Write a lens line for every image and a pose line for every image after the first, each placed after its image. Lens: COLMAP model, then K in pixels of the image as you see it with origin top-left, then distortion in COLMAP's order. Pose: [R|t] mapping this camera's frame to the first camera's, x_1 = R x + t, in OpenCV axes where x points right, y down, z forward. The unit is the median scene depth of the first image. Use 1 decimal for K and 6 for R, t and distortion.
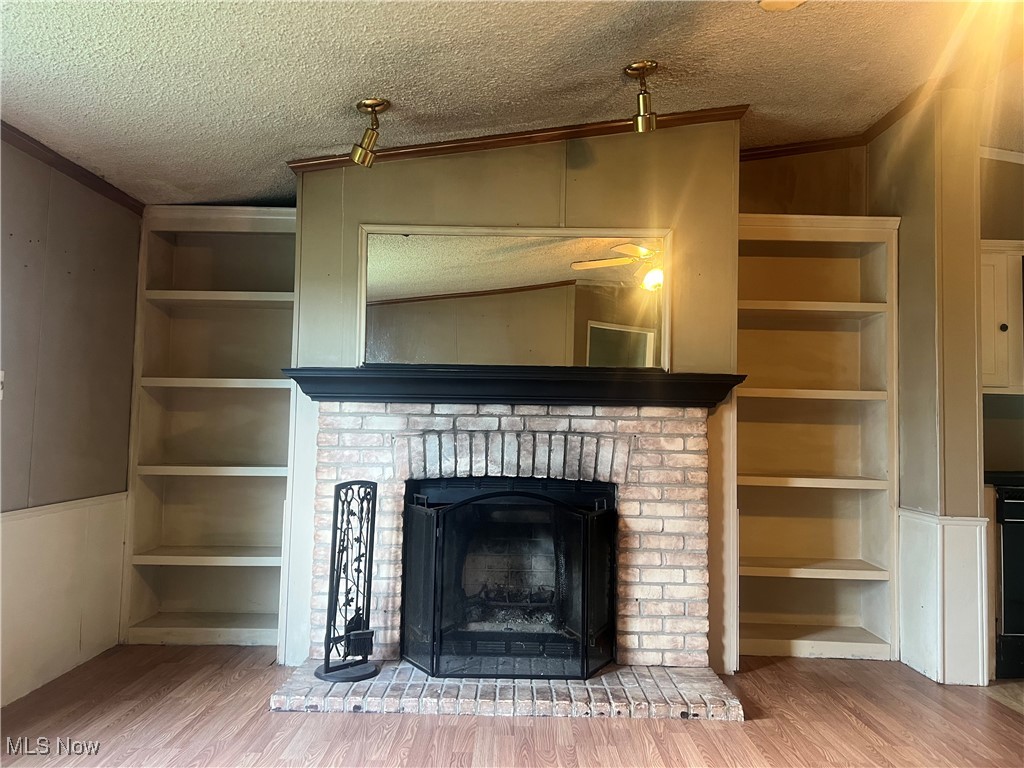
lens RADIAL K [[783.9, 0, 512.0], [0, 783.9, 384.0], [0, 0, 1]] dist [0.106368, -0.149115]
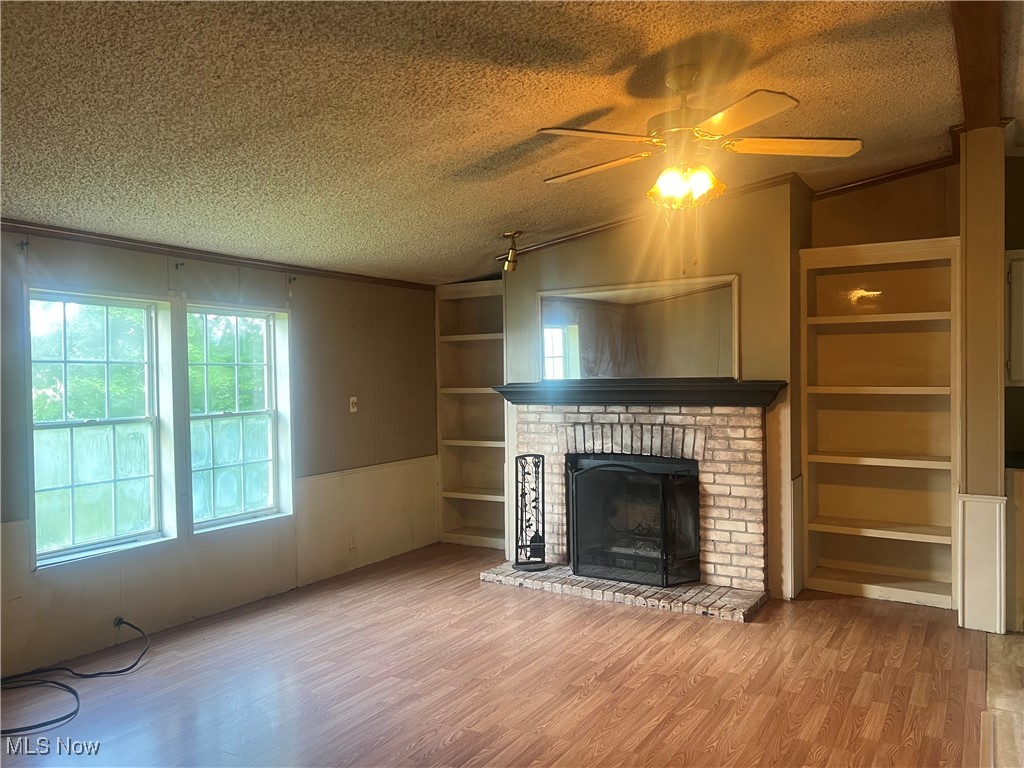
lens RADIAL K [[783.9, 0, 512.0], [0, 783.9, 384.0], [0, 0, 1]] dist [0.106368, -0.149115]
pose [[0.854092, -0.021794, -0.519666, 0.596930], [0.058481, 0.996810, 0.054310, -0.110129], [0.516825, -0.076777, 0.852642, -0.391387]]
